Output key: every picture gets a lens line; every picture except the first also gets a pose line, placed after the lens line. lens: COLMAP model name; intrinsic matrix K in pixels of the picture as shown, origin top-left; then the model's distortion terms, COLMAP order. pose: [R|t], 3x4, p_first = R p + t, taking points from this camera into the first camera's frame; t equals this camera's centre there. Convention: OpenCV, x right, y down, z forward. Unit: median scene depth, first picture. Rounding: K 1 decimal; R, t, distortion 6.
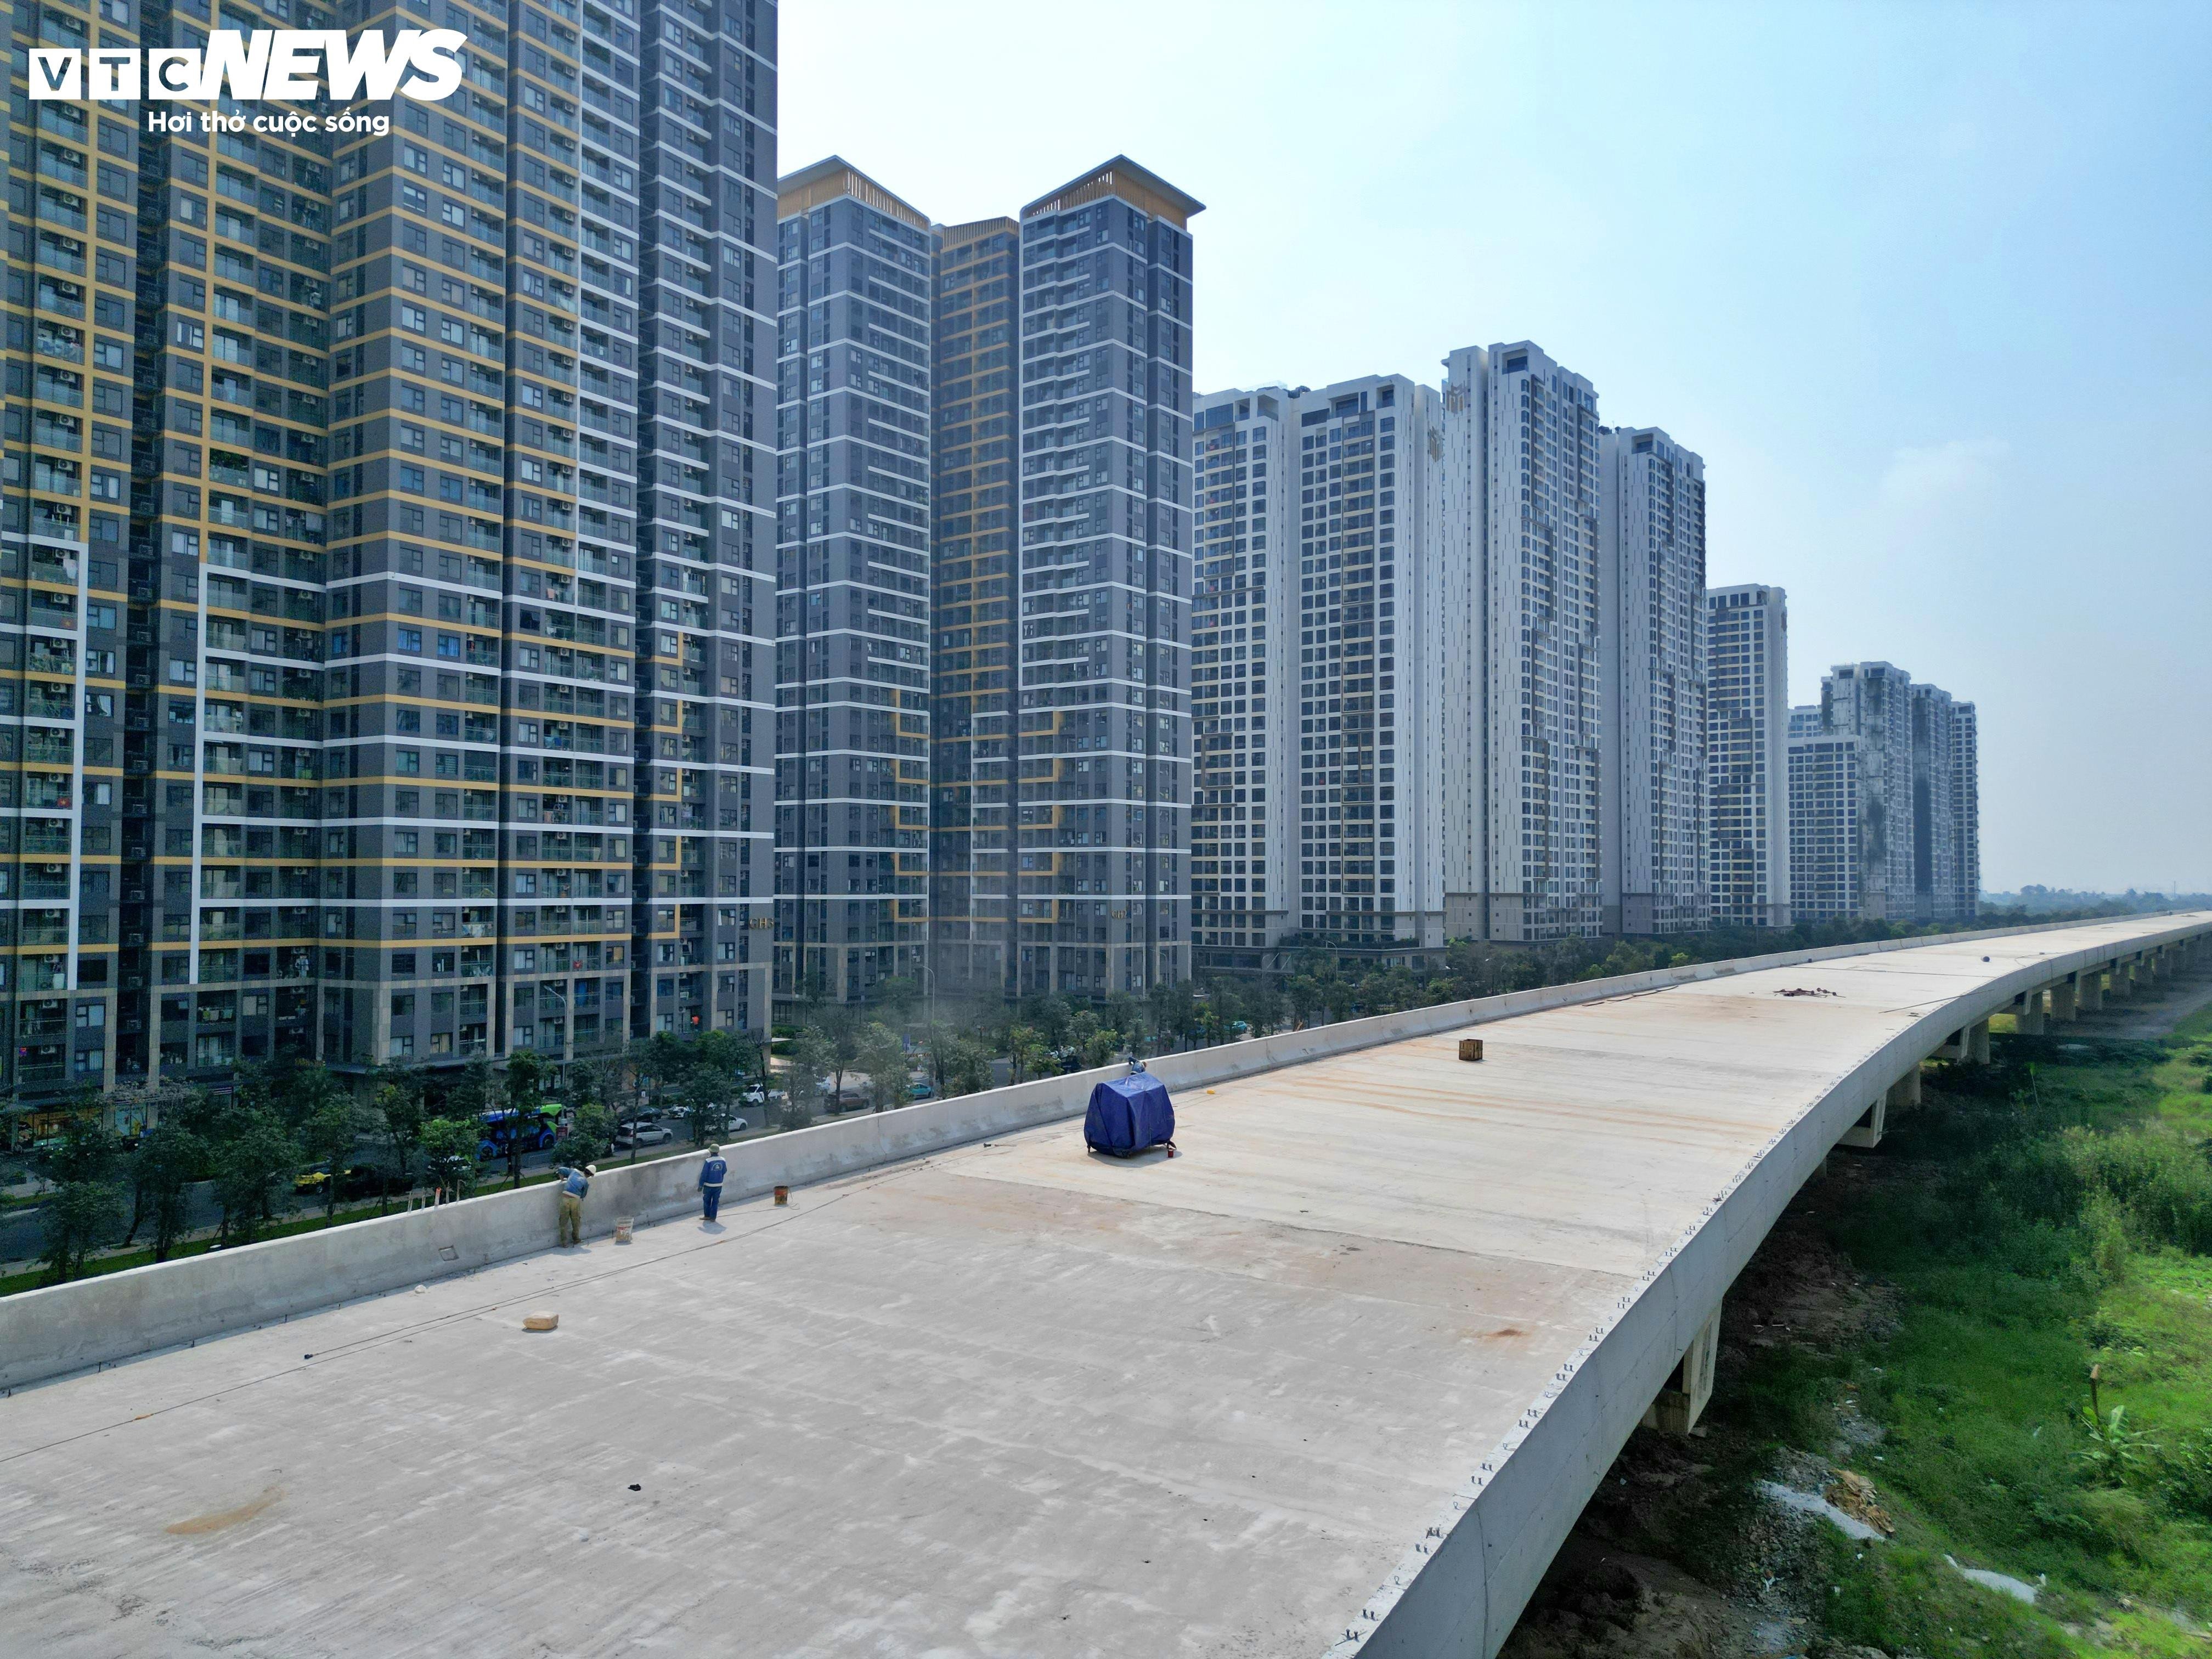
lens RADIAL K [[1486.2, 0, 1124.3], [0, 1486.2, 833.4], [0, 0, 1]] dist [0.039495, -0.049640]
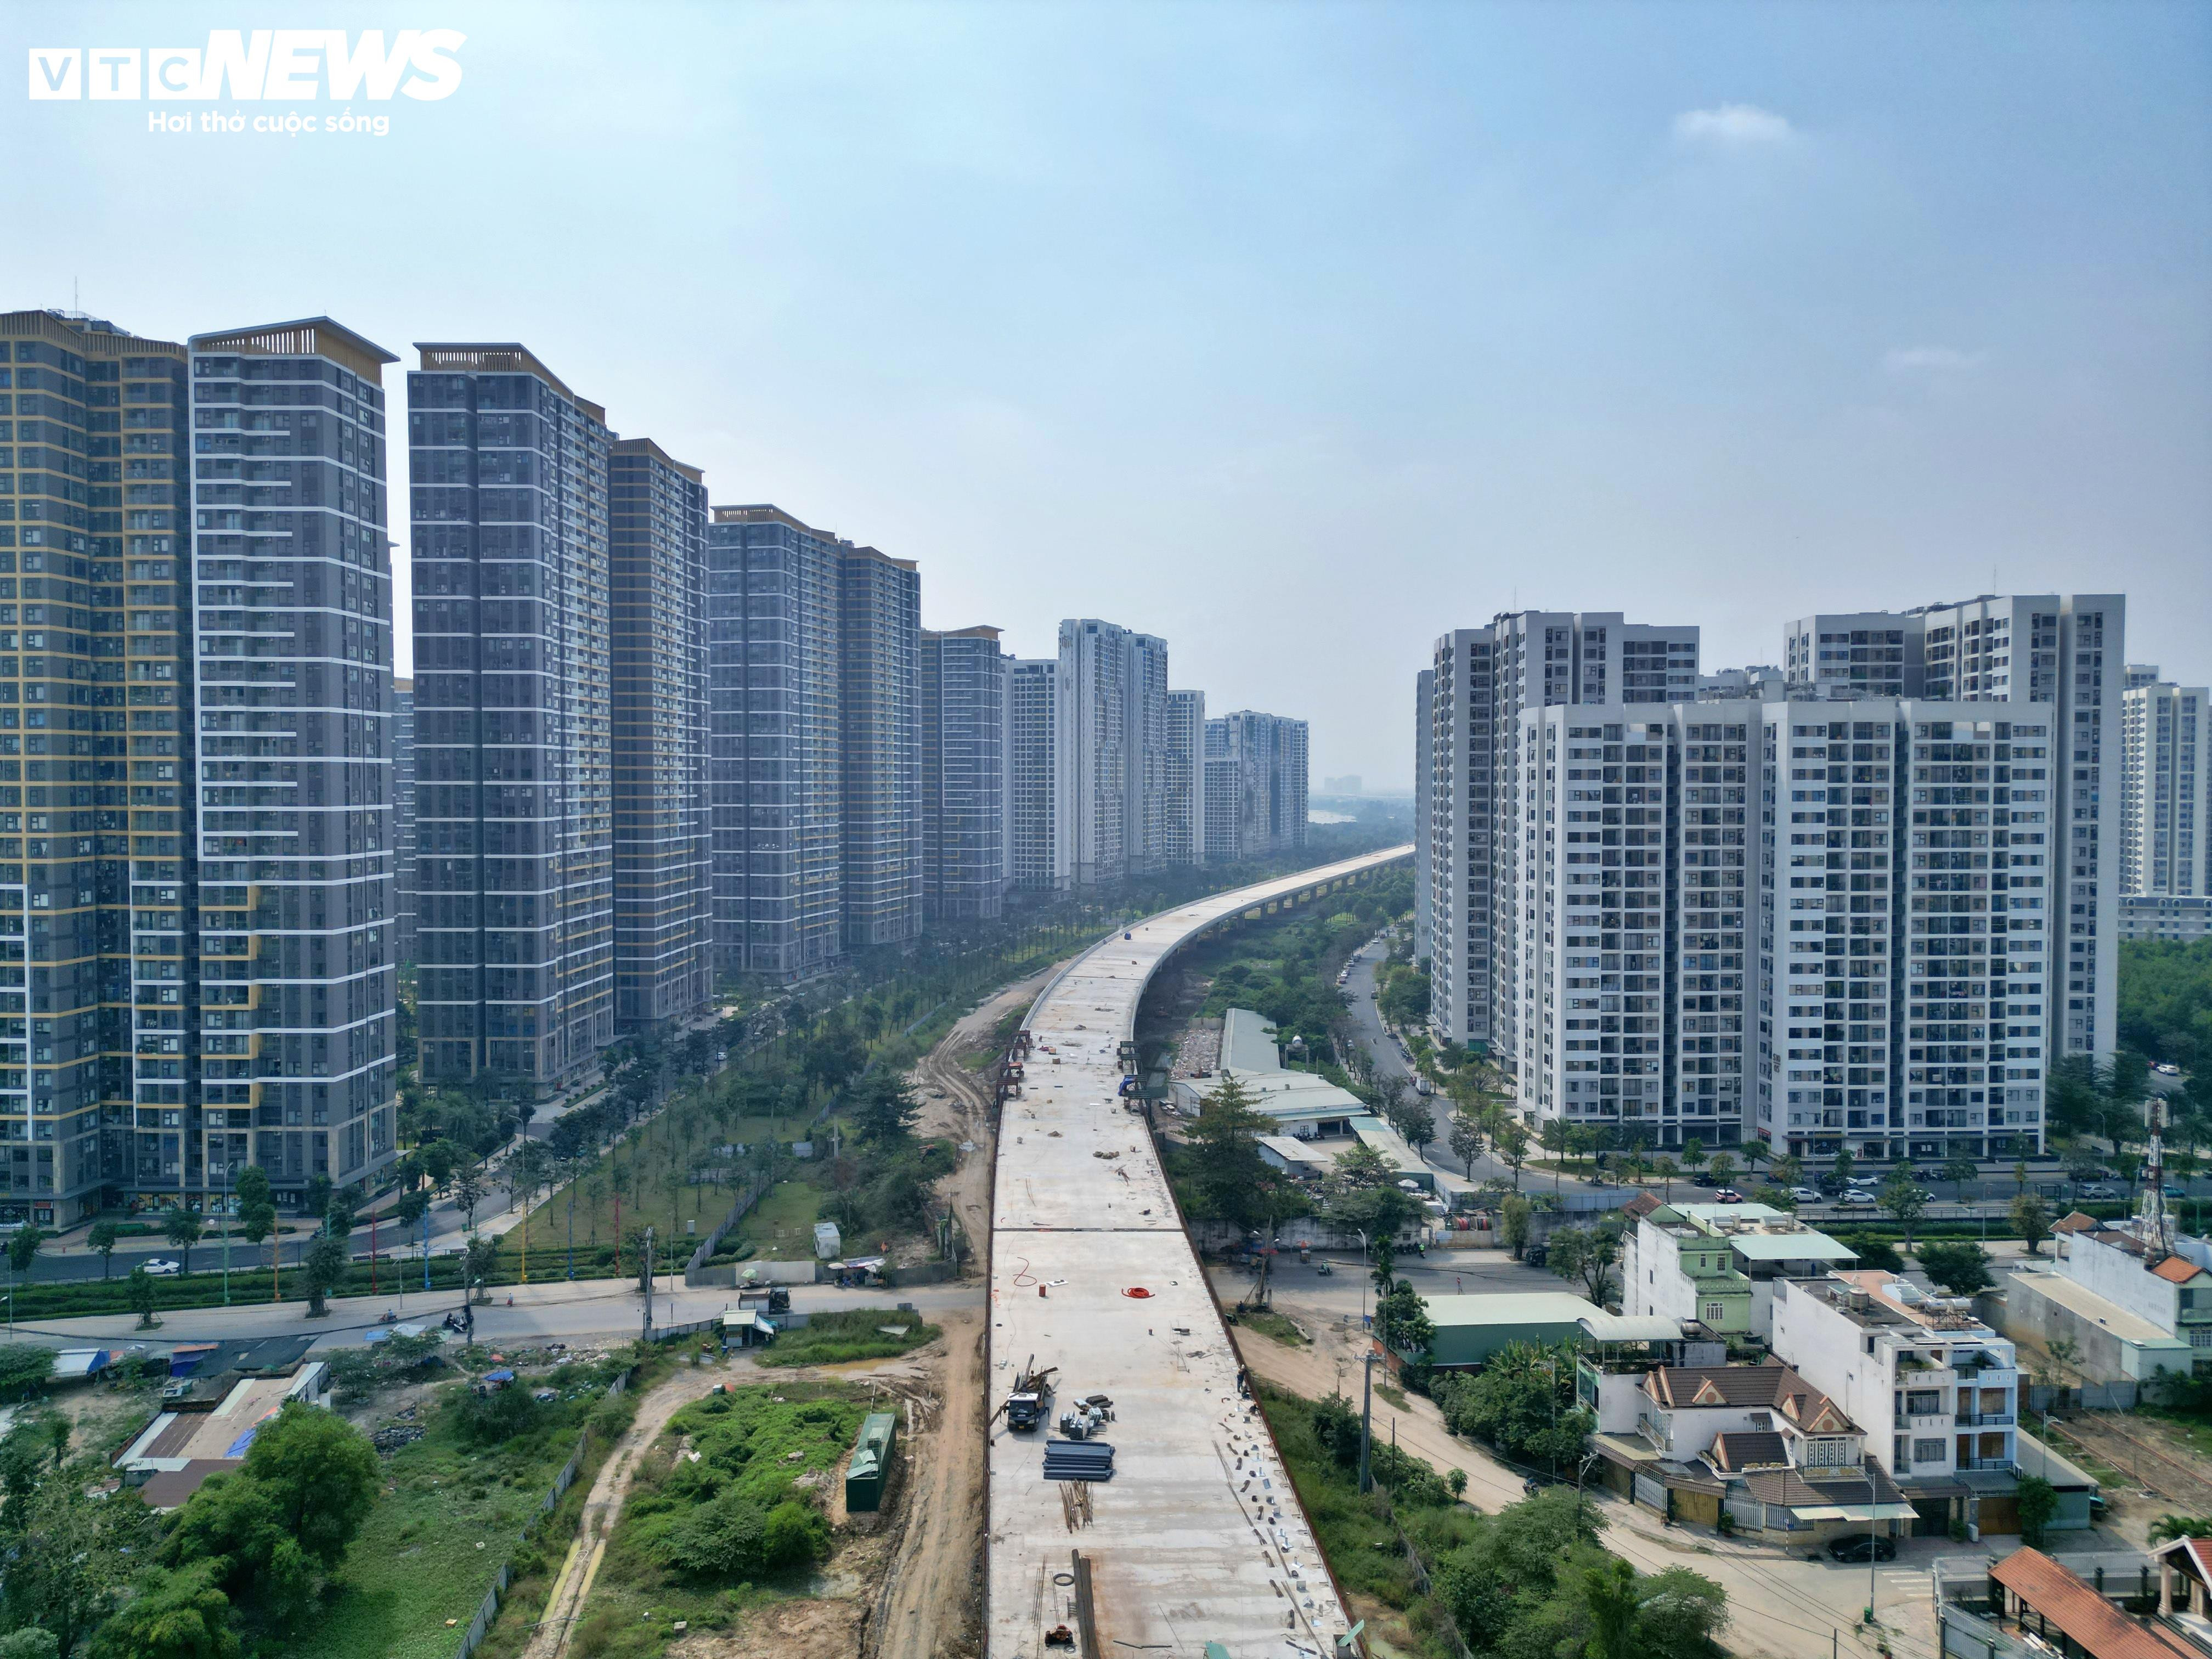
lens RADIAL K [[1486.2, 0, 1124.3], [0, 1486.2, 833.4], [0, 0, 1]] dist [0.039495, -0.049640]
pose [[0.938351, -0.017839, 0.345223, -0.335601], [-0.007115, 0.997459, 0.070880, -0.117183], [-0.345610, -0.068966, 0.935840, -0.809142]]
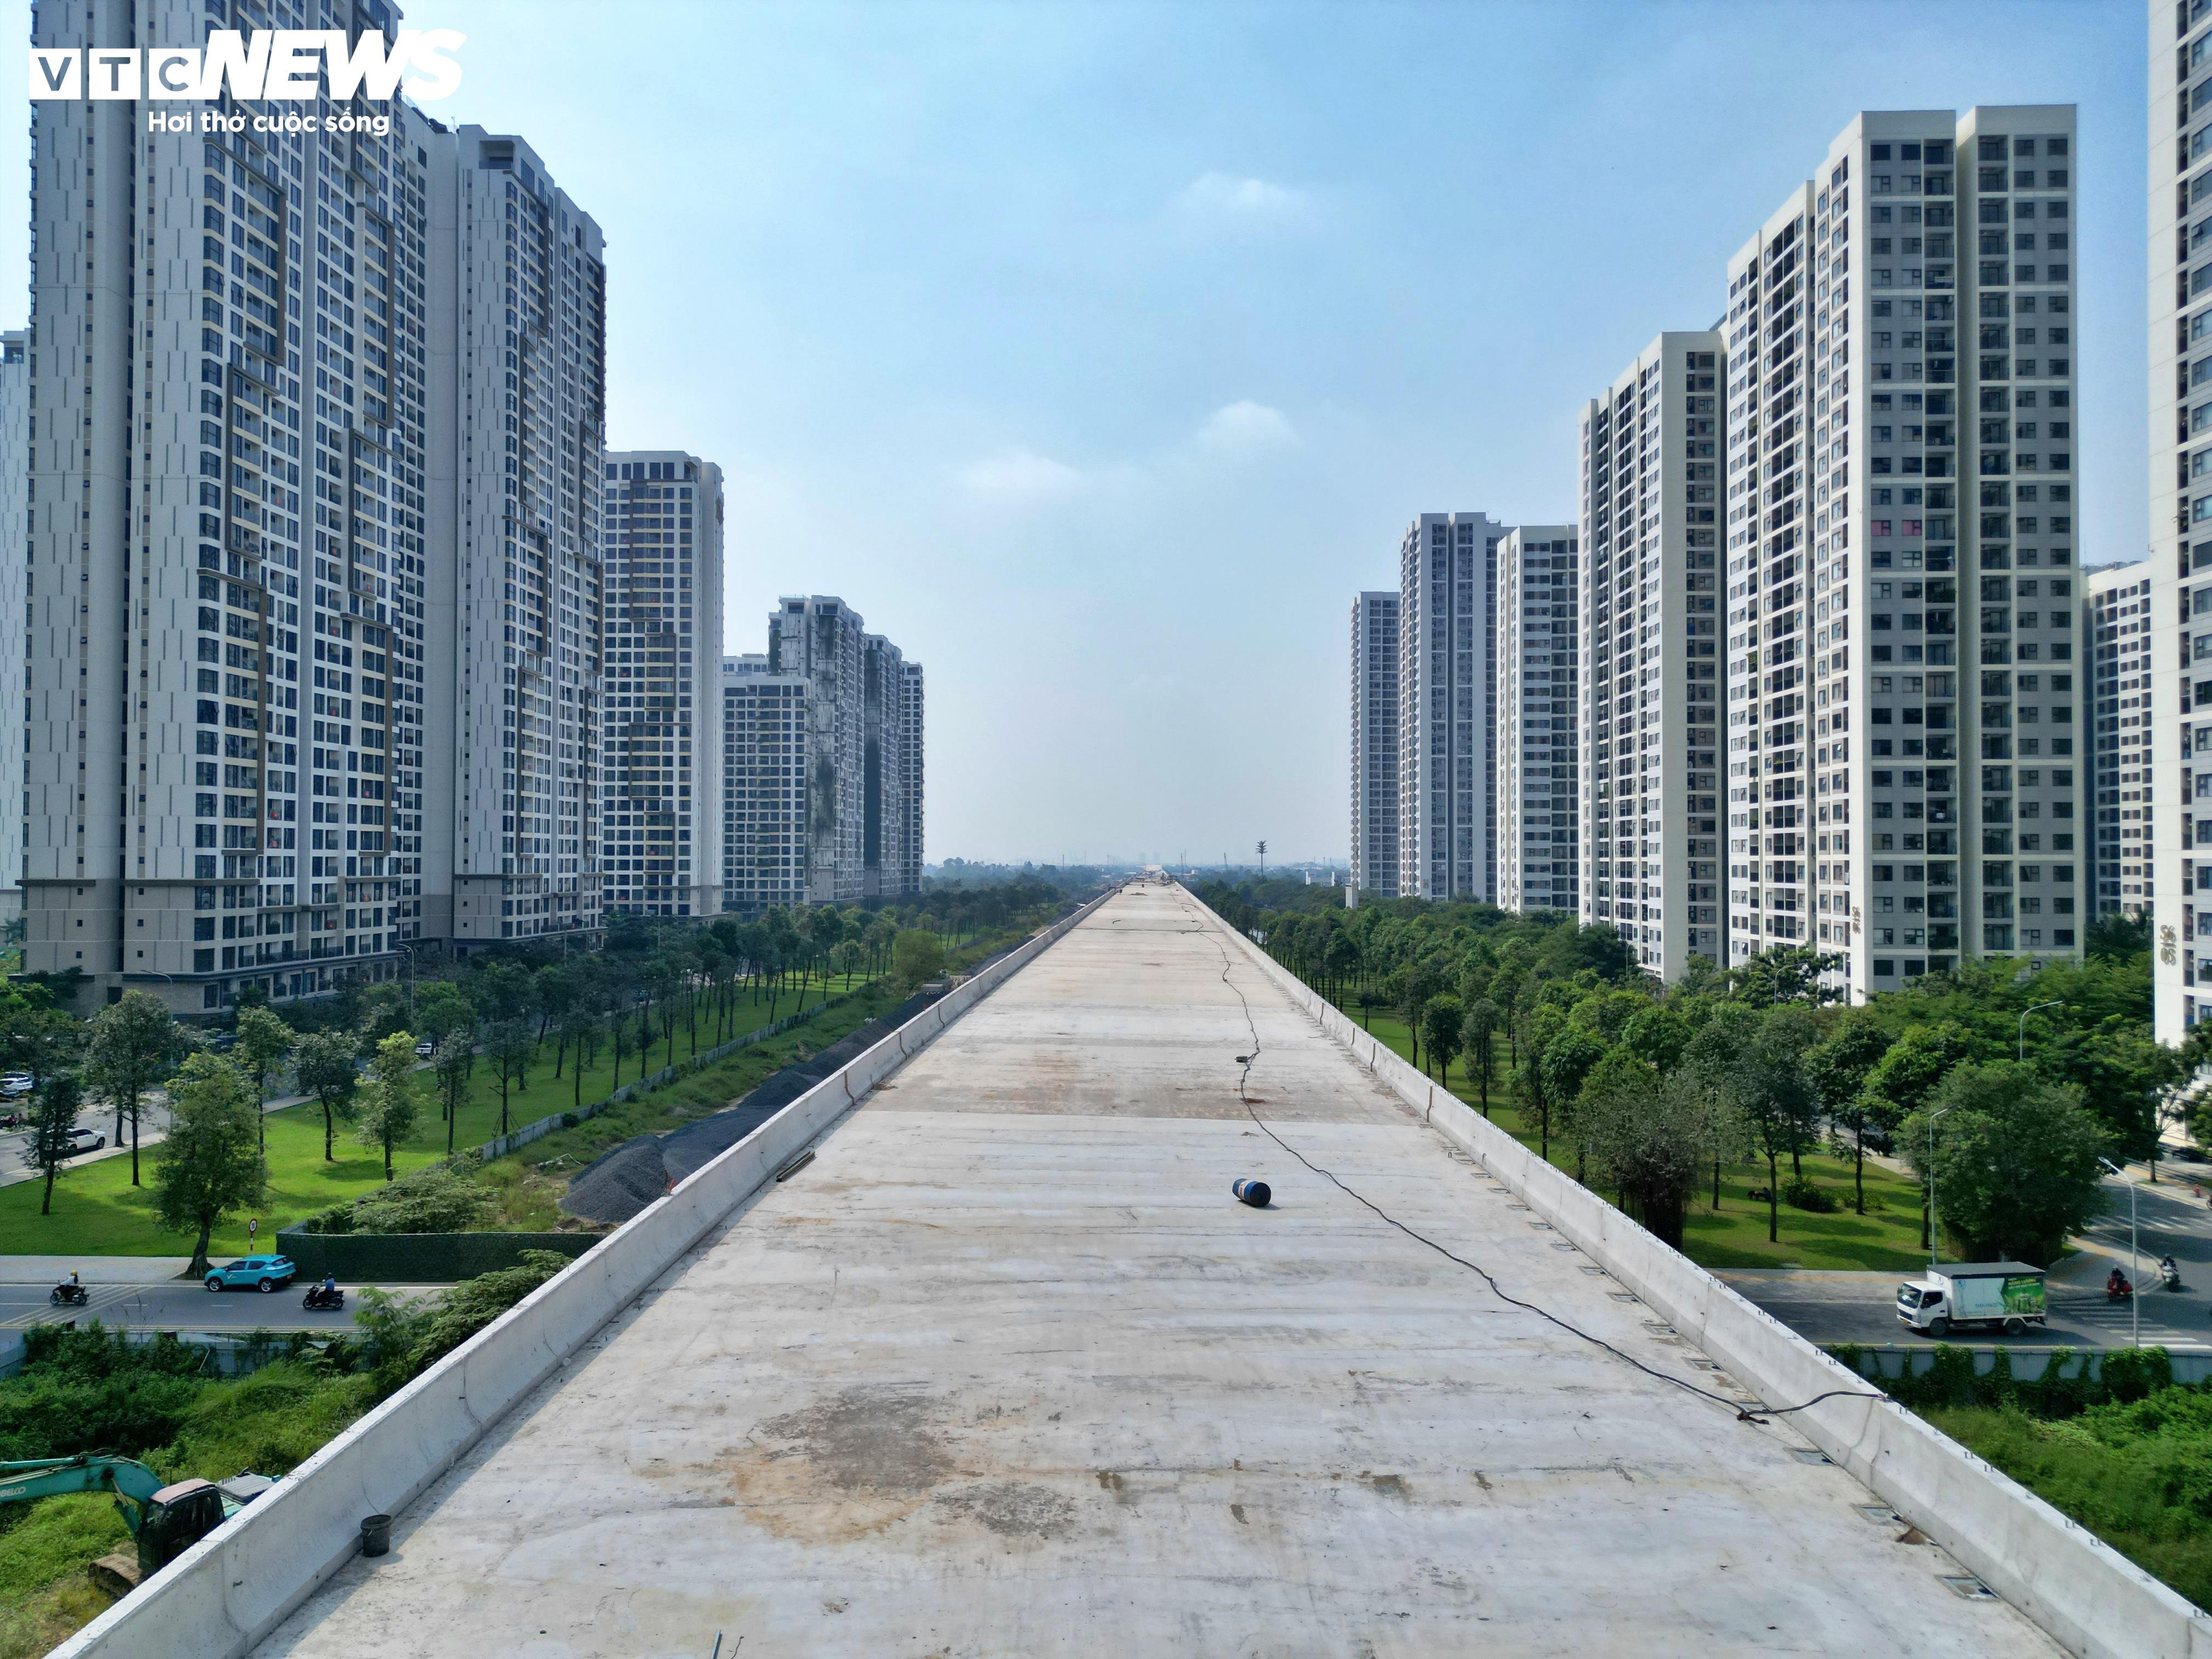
lens RADIAL K [[1486.2, 0, 1124.3], [0, 1486.2, 833.4], [0, 0, 1]] dist [0.039495, -0.049640]
pose [[0.786629, 0.009061, 0.617360, 0.140173], [-0.020019, 0.999741, 0.010834, 0.008731], [-0.617101, -0.020881, 0.786607, 0.281896]]
